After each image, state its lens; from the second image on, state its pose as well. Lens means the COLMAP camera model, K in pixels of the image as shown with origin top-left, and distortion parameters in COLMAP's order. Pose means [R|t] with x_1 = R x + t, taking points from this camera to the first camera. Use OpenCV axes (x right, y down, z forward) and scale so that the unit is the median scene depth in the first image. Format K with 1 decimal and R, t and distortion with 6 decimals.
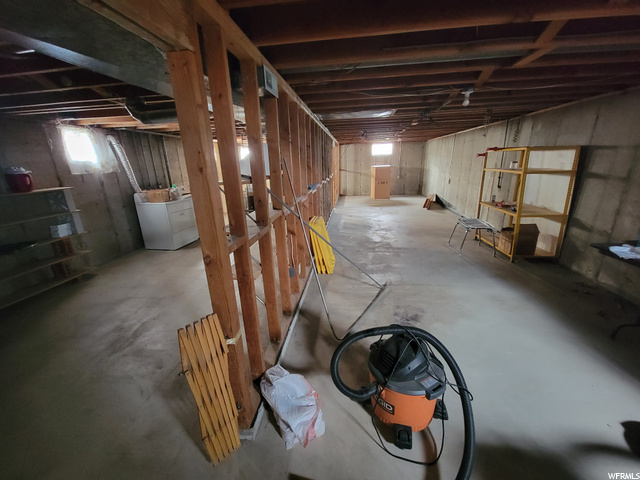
lens RADIAL K [[259.8, 0, 320.5], [0, 259.8, 238.0], [0, 0, 1]] dist [0.000236, -0.000095]
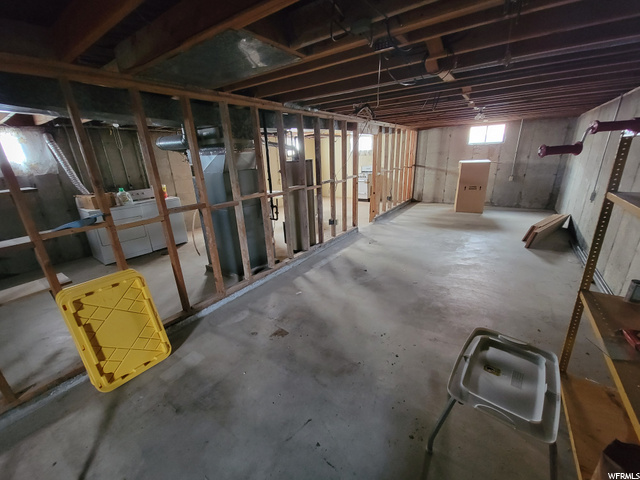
lens RADIAL K [[259.8, 0, 321.2], [0, 259.8, 243.1], [0, 0, 1]] dist [0.000236, -0.000095]
pose [[0.885320, 0.144722, -0.441887, 0.201751], [-0.120213, 0.989260, 0.083146, -0.082539], [0.449174, -0.020490, 0.893209, 0.247073]]
